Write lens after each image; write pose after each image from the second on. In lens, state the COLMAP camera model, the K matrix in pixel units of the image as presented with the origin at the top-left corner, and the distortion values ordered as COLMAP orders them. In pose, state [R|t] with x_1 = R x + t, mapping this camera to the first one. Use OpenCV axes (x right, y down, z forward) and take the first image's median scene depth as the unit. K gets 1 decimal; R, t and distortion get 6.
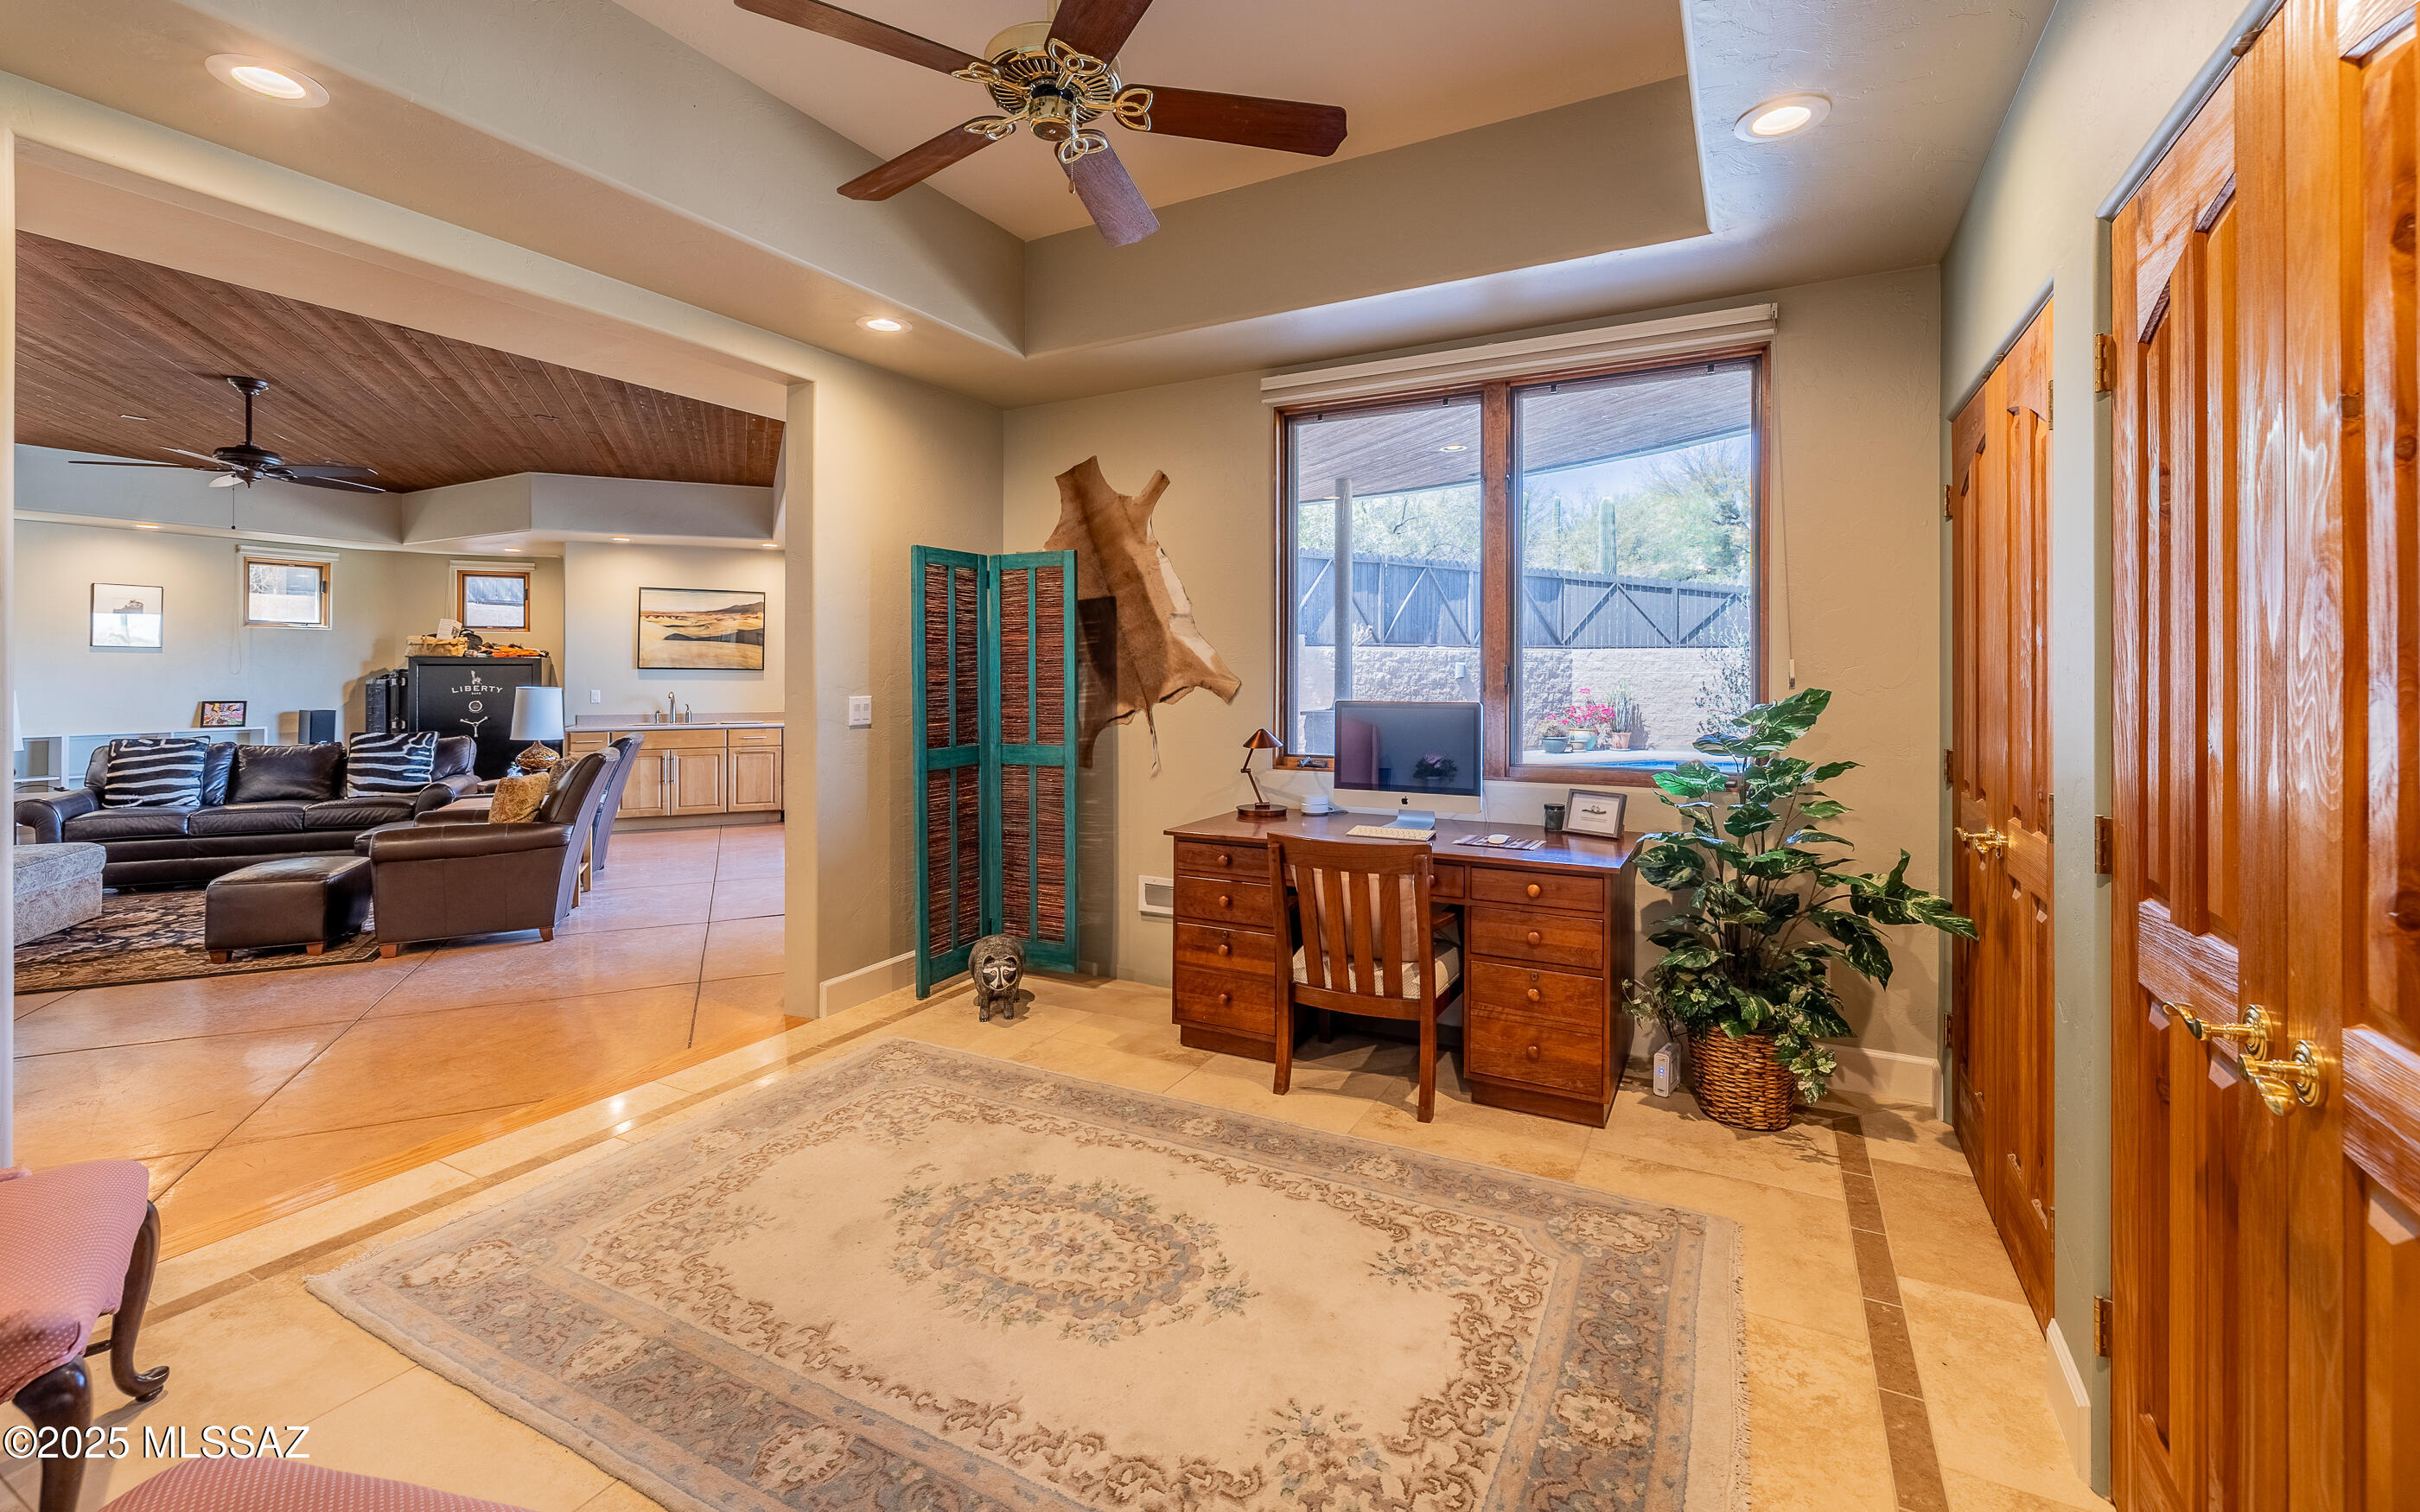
lens RADIAL K [[1022.2, 0, 1210.6], [0, 1022.2, 673.9], [0, 0, 1]] dist [-0.000772, -0.000580]
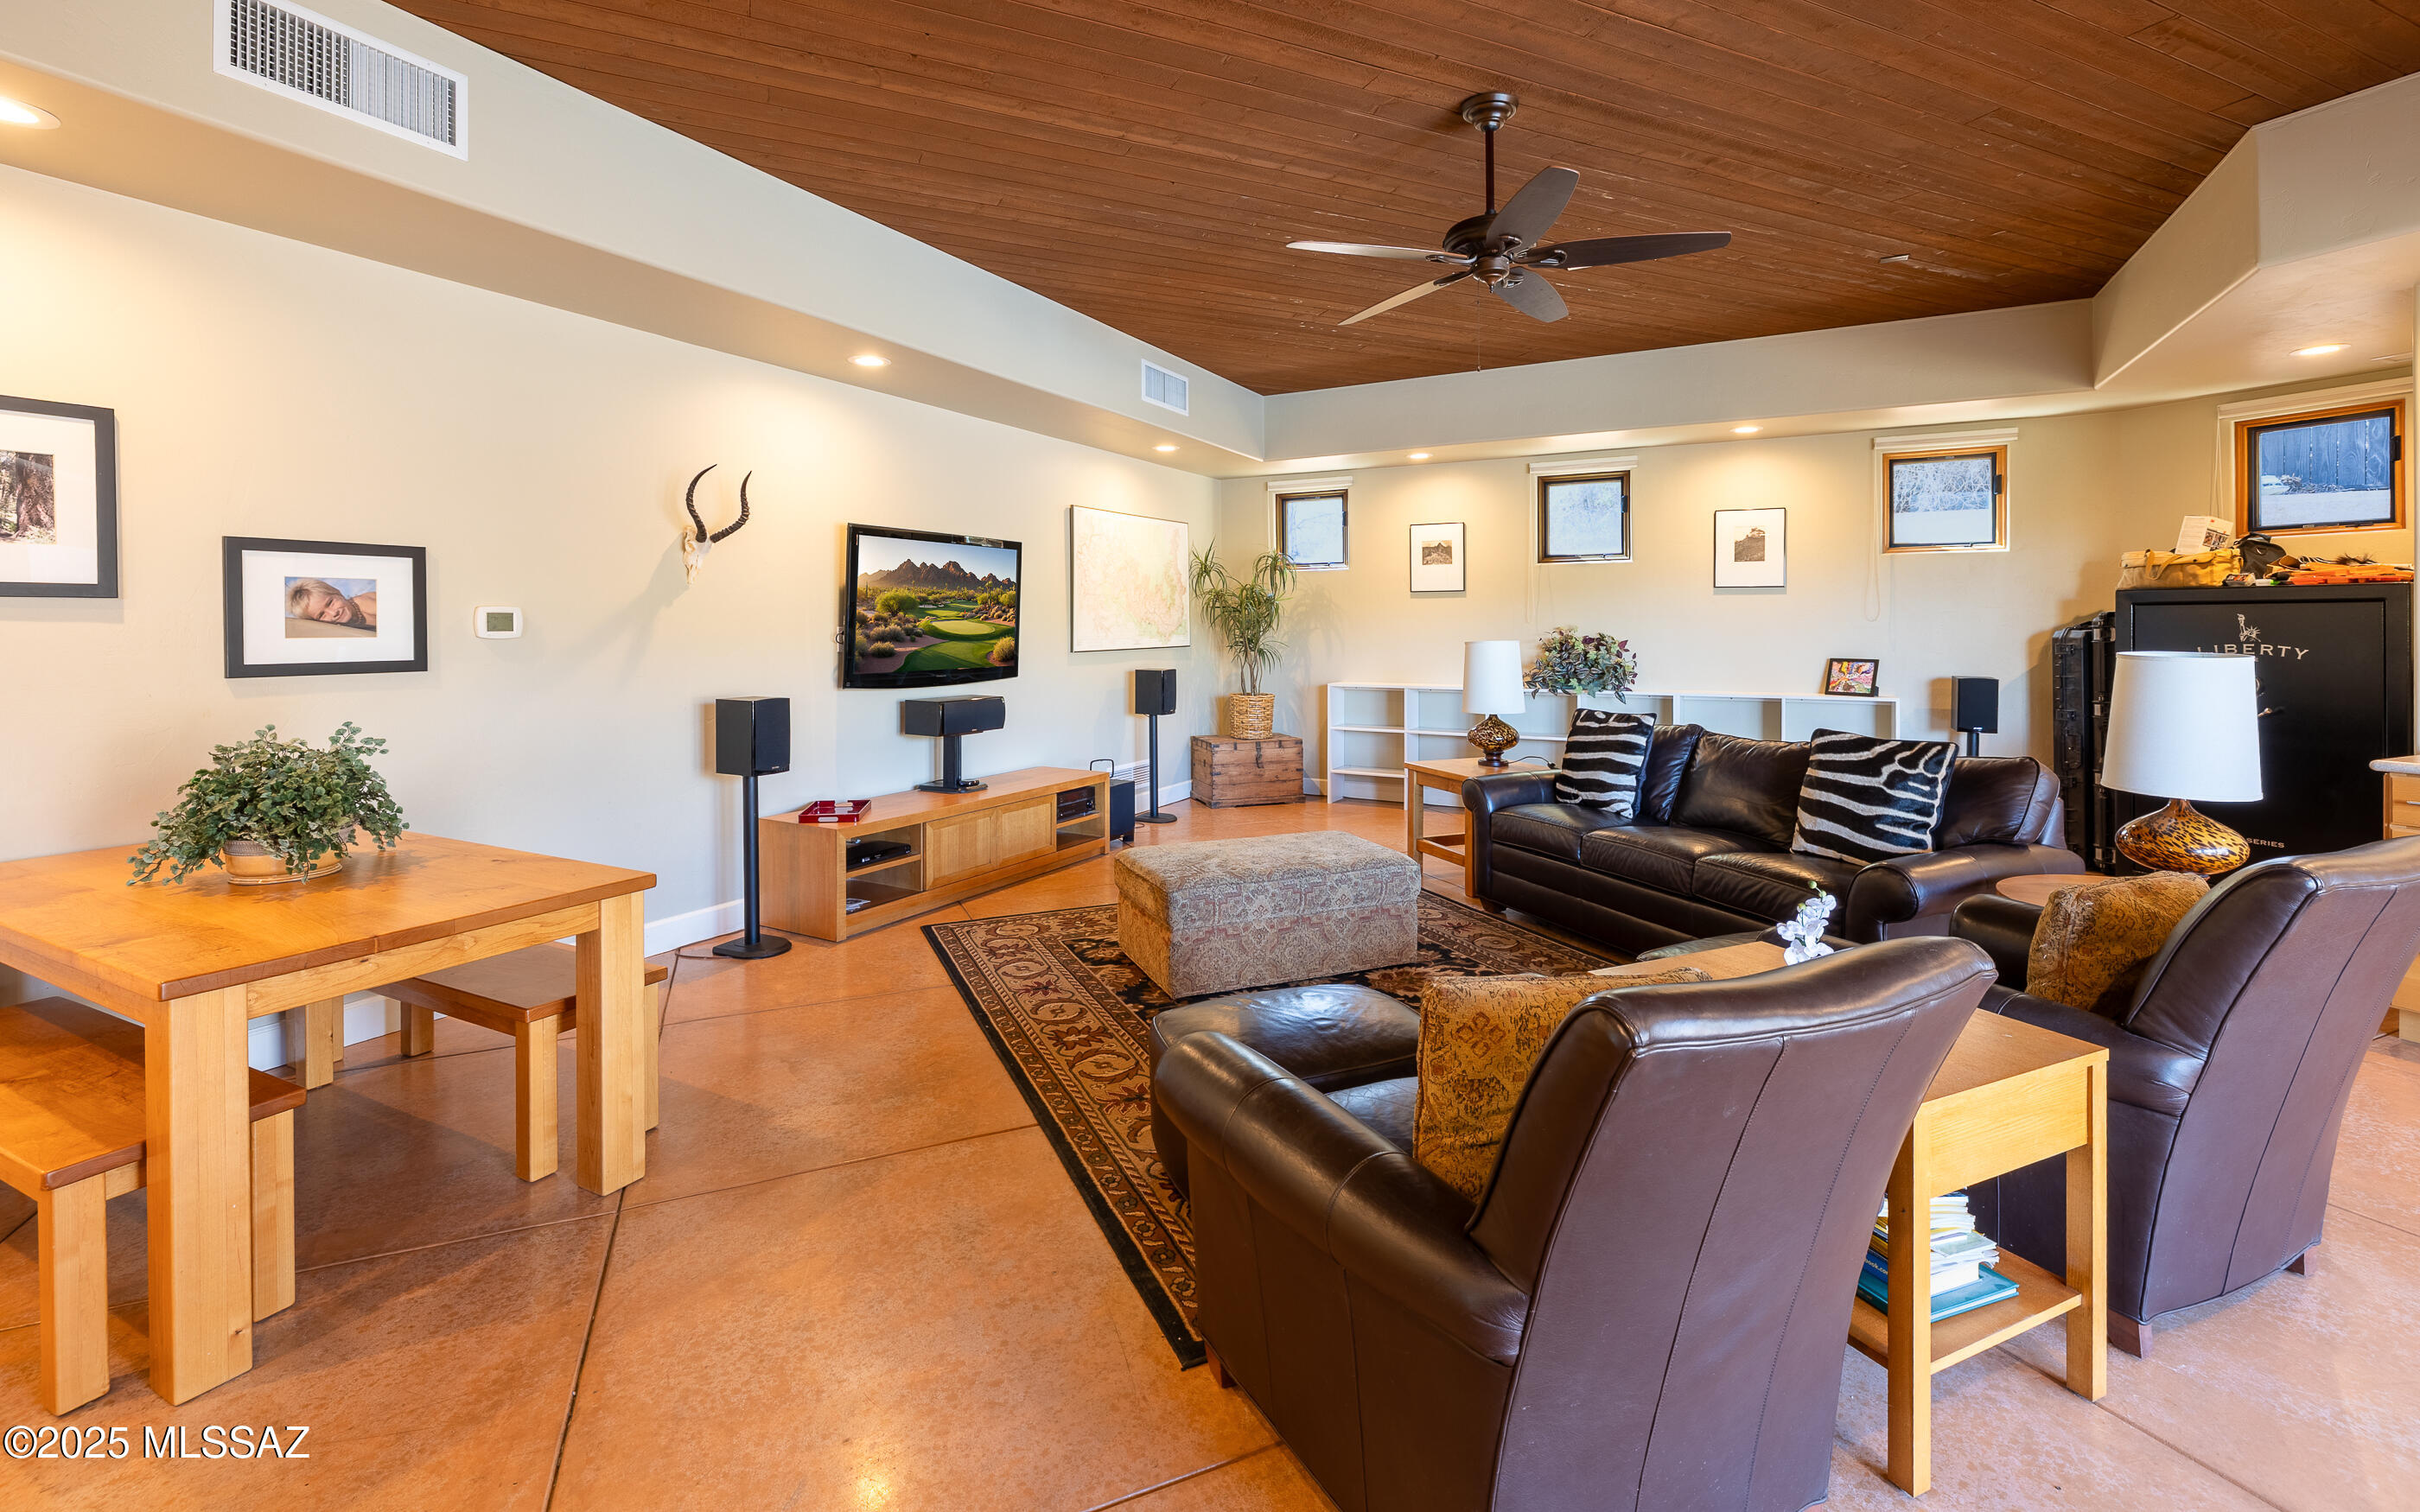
lens RADIAL K [[1029.6, 0, 1206.9], [0, 1029.6, 628.4], [0, 0, 1]] dist [-0.000466, -0.000175]
pose [[-0.009225, 0.002228, -0.999955, -0.278636], [0.002234, 0.999995, 0.002207, 0.002324], [0.999955, -0.002214, -0.009230, 0.645575]]
